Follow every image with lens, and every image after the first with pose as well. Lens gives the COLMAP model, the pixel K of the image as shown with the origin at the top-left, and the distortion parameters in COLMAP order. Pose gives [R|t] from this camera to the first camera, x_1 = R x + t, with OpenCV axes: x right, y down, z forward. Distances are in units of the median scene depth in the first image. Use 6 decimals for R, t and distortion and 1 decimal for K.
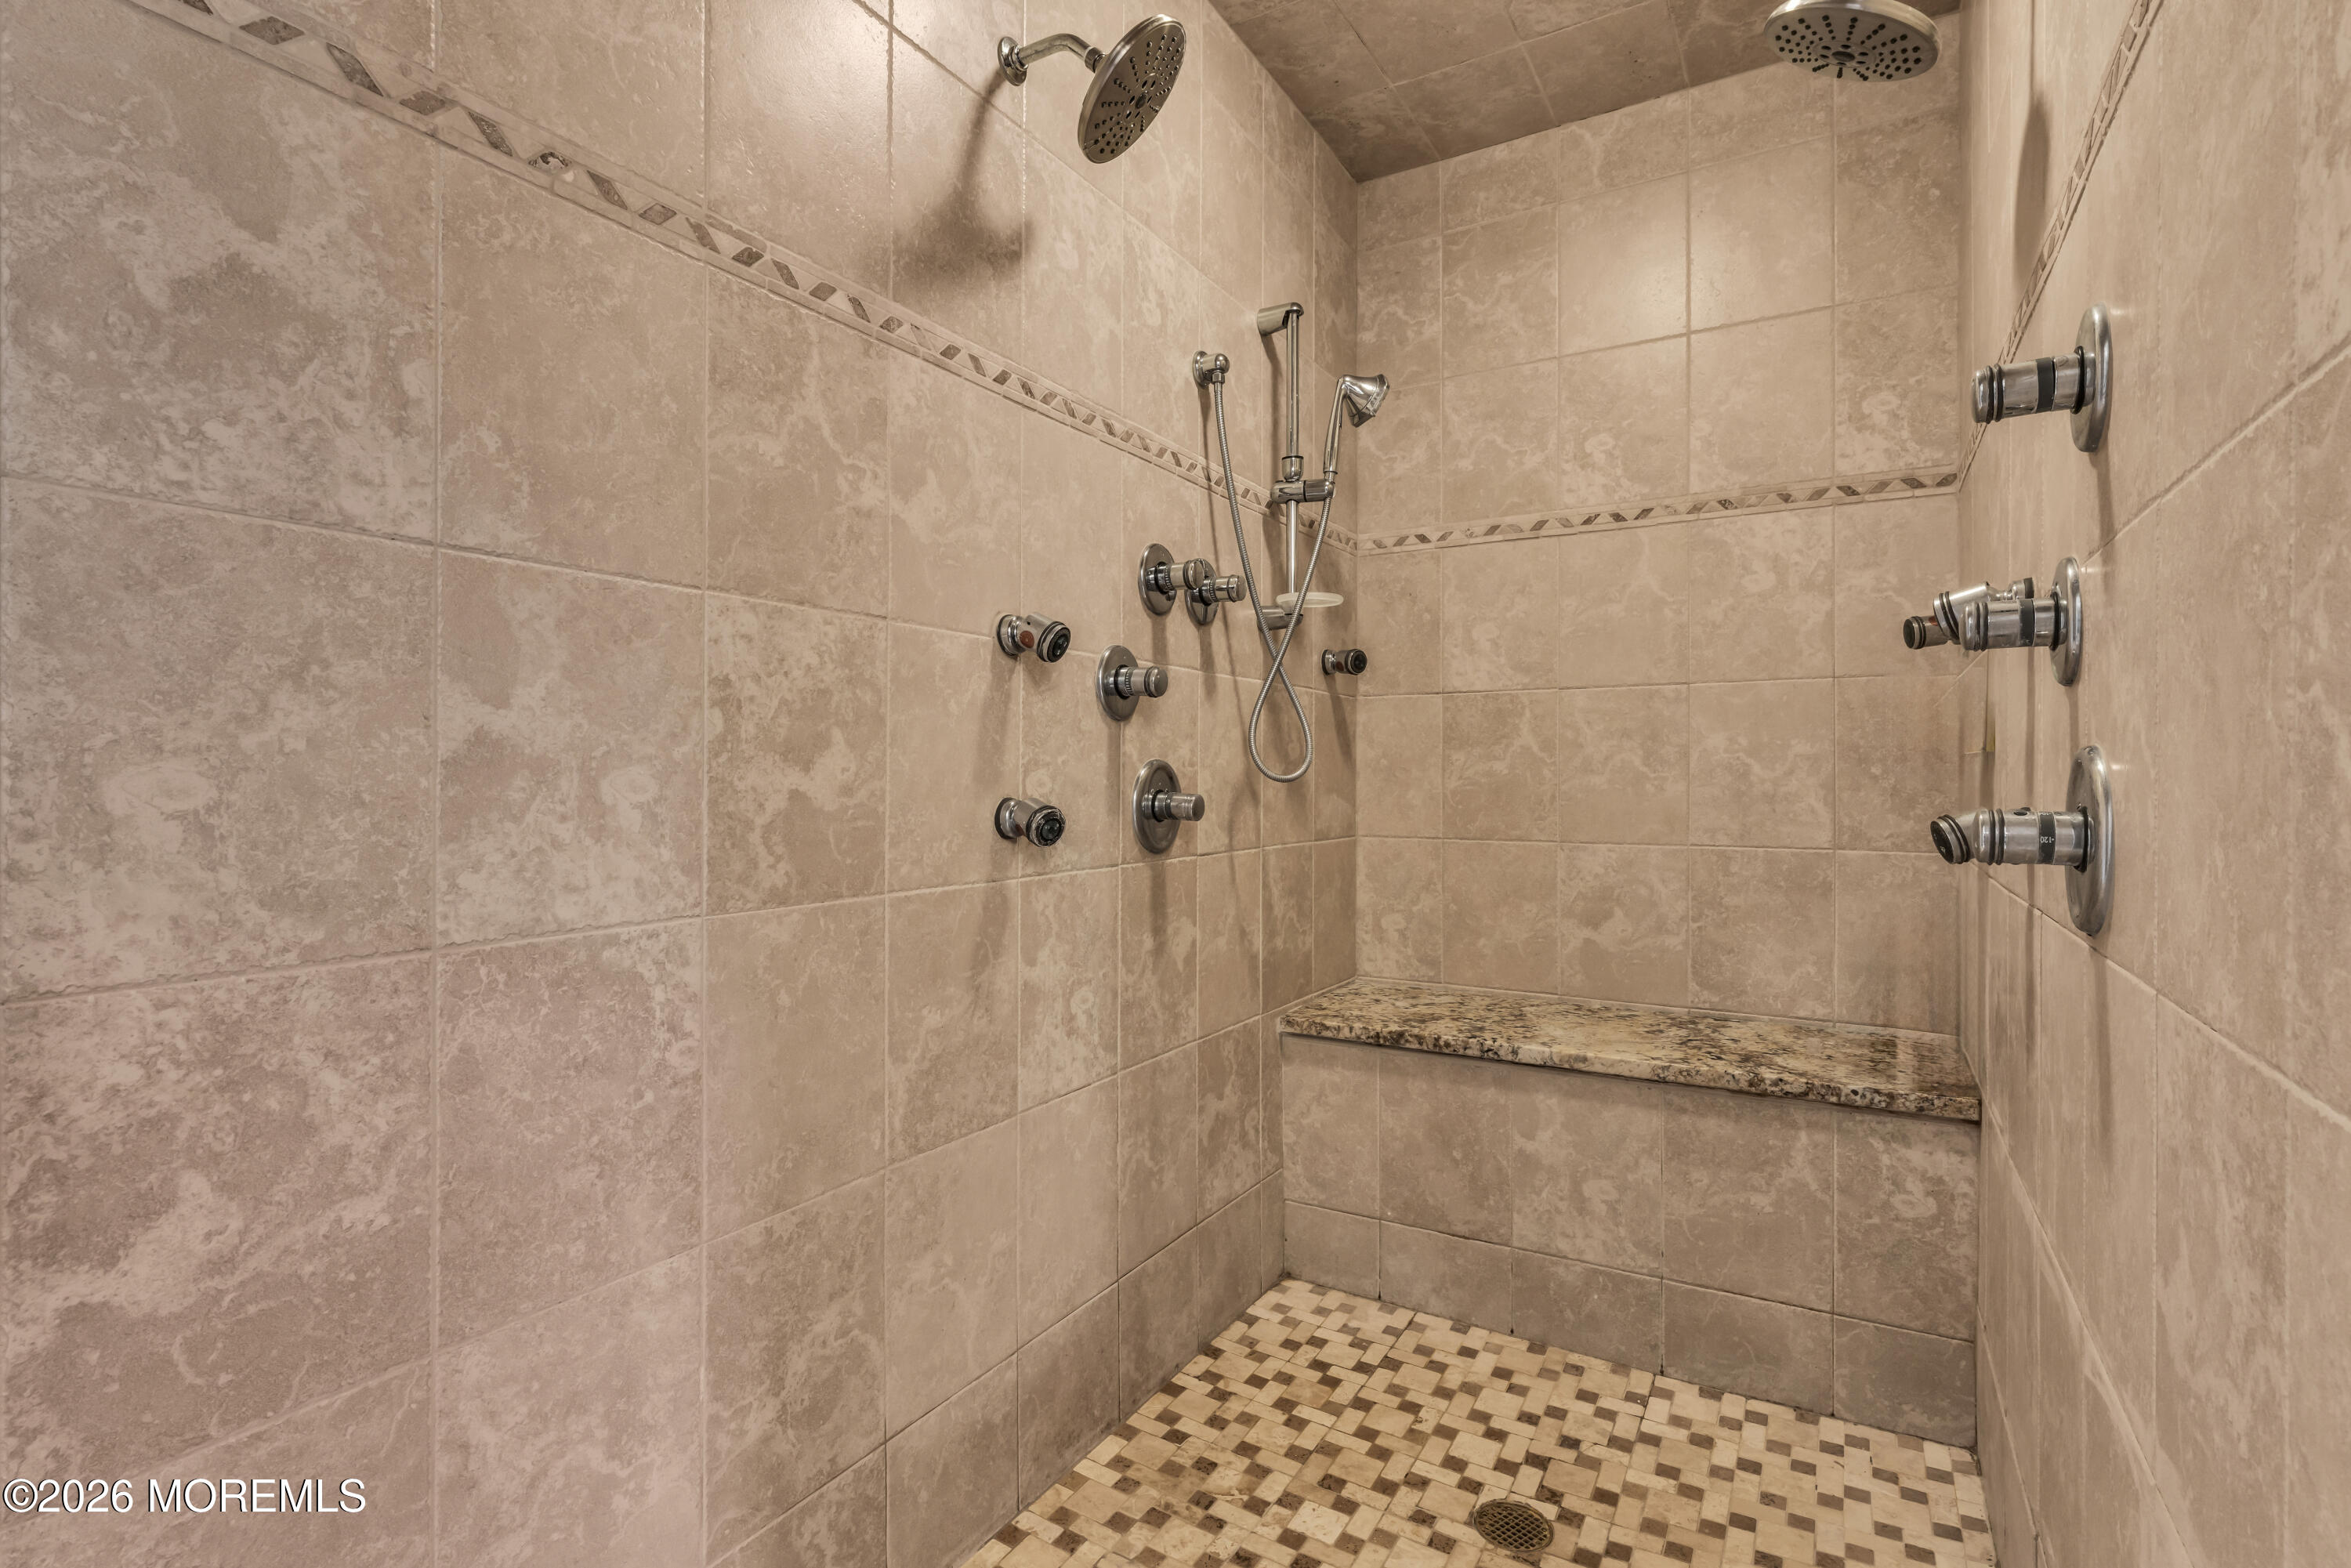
lens RADIAL K [[1126.4, 0, 1173.5], [0, 1126.4, 781.4], [0, 0, 1]] dist [-0.001688, 0.000552]
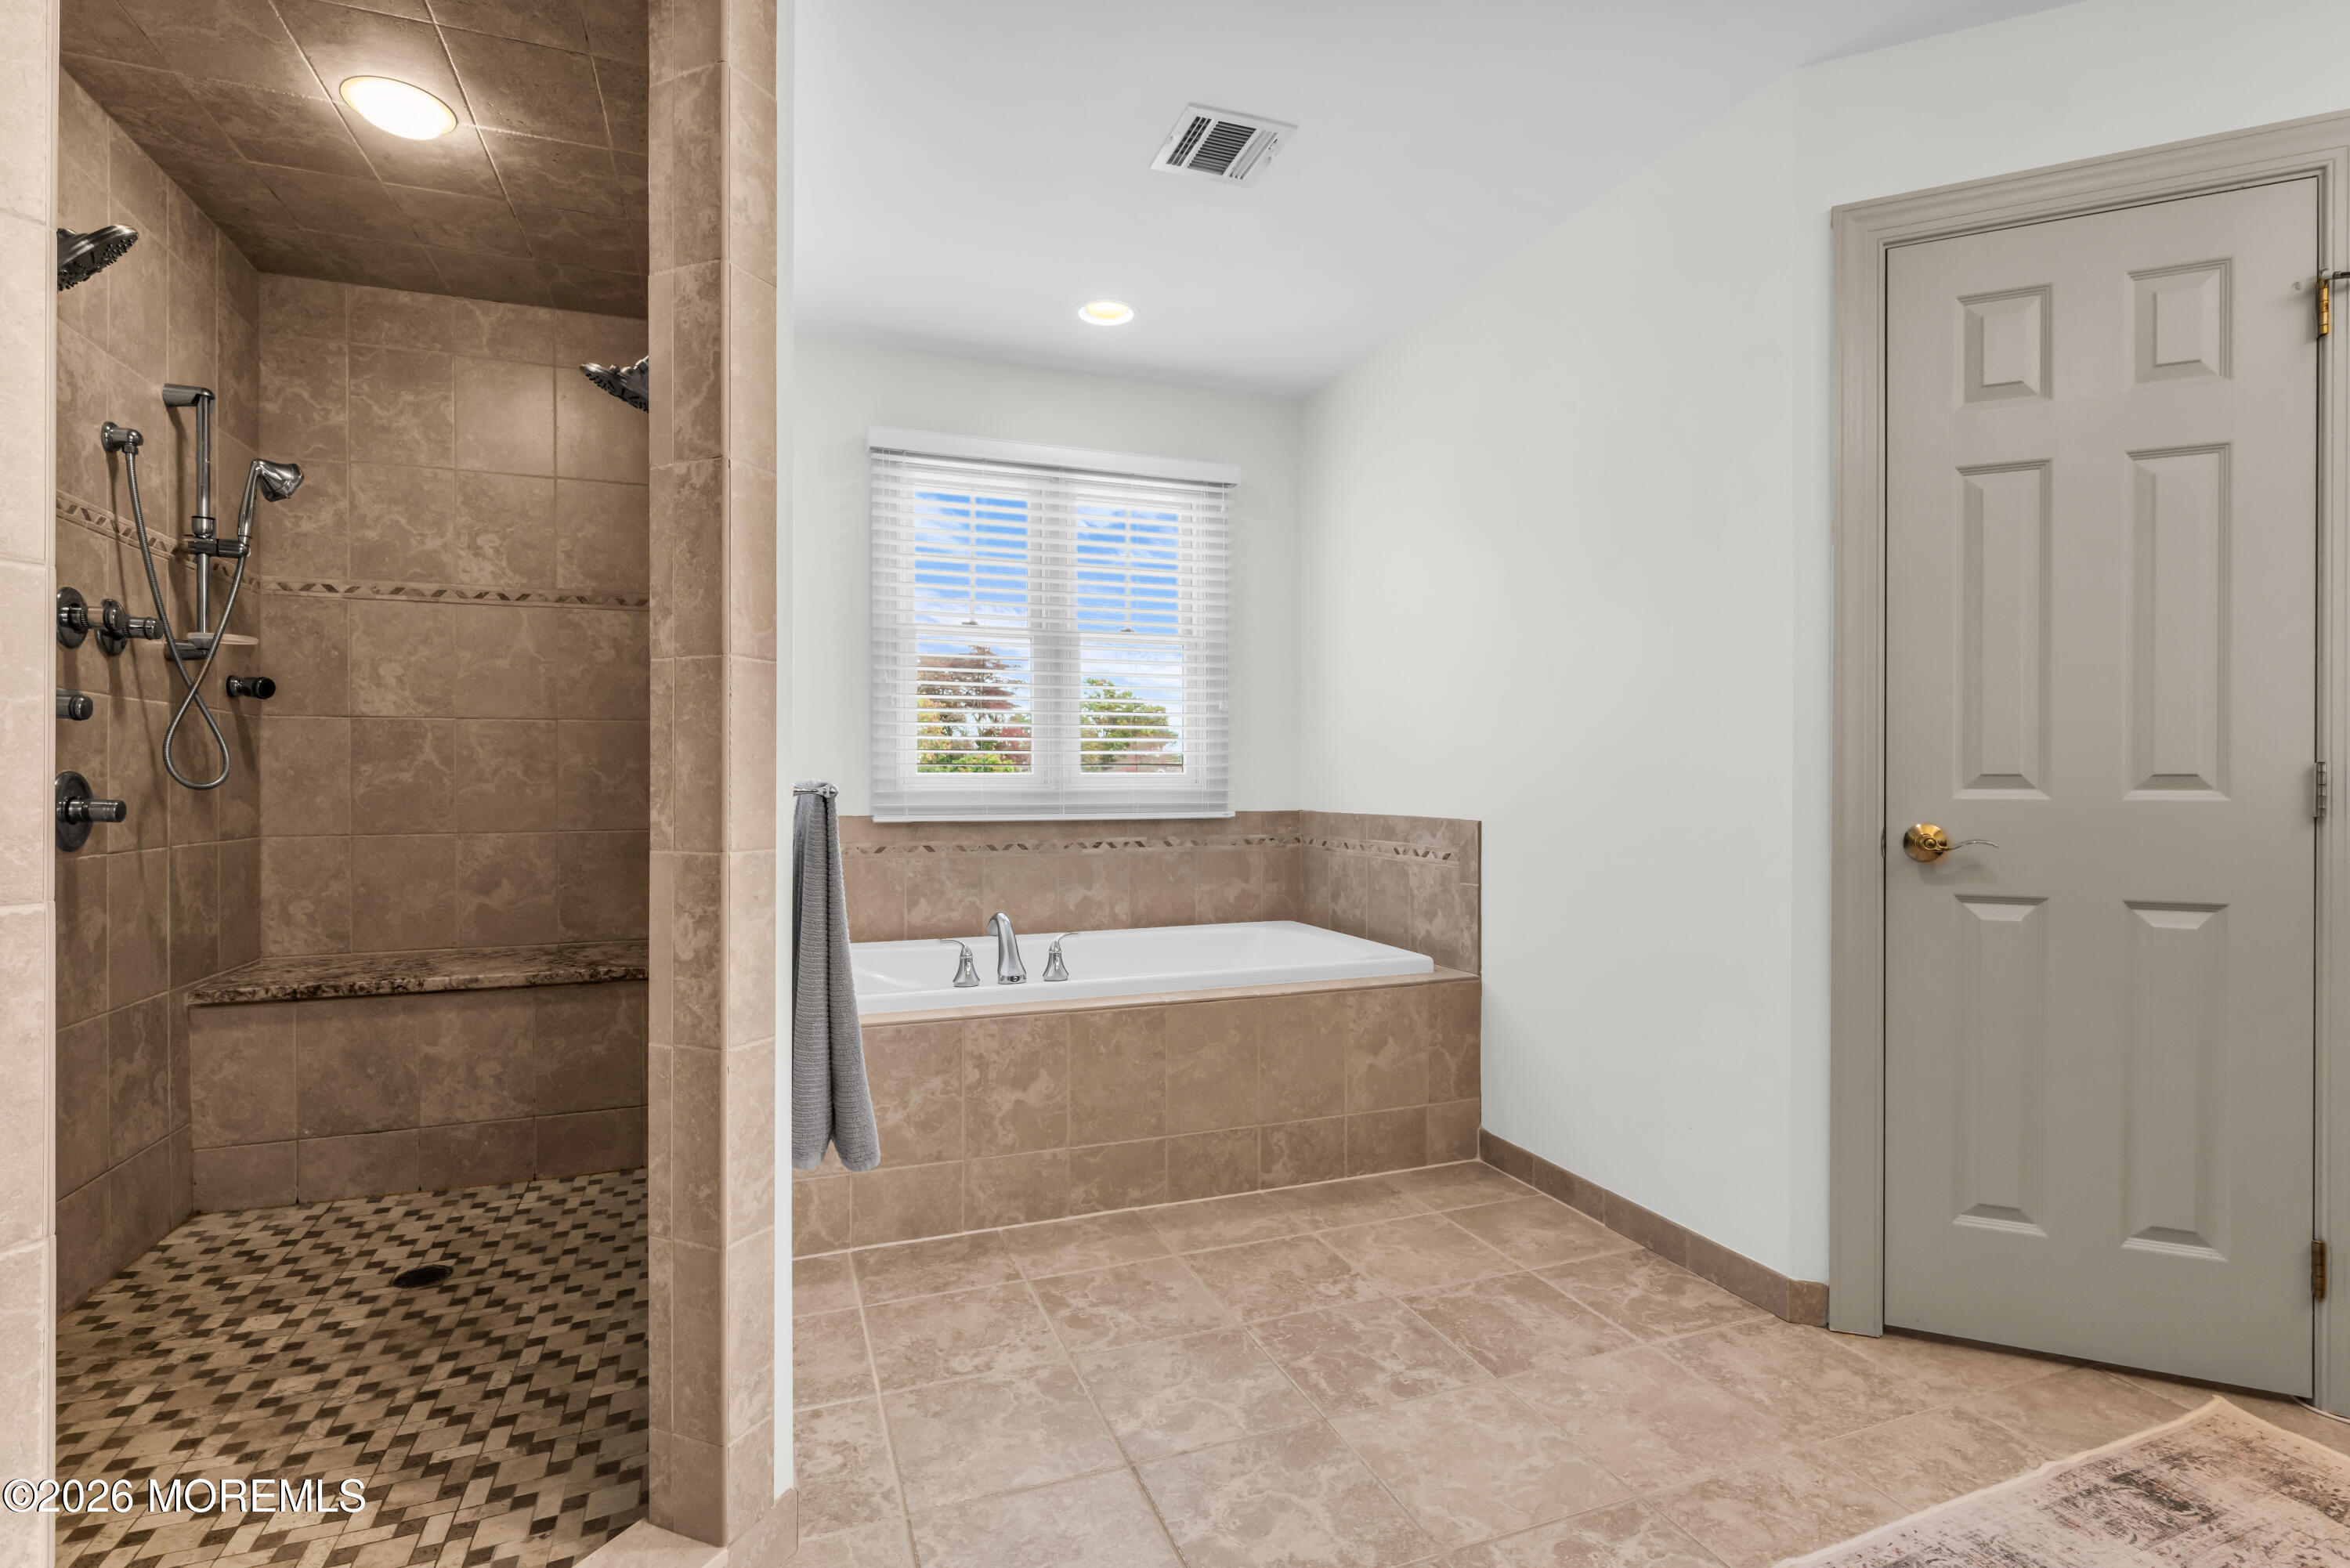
lens RADIAL K [[1125.9, 0, 1173.0], [0, 1125.9, 781.4], [0, 0, 1]] dist [-0.001688, 0.000552]
pose [[0.629216, -0.002550, 0.777227, -0.176783], [0.007316, 0.999970, -0.002642, 0.002460], [-0.777196, 0.007348, 0.629215, -0.550643]]
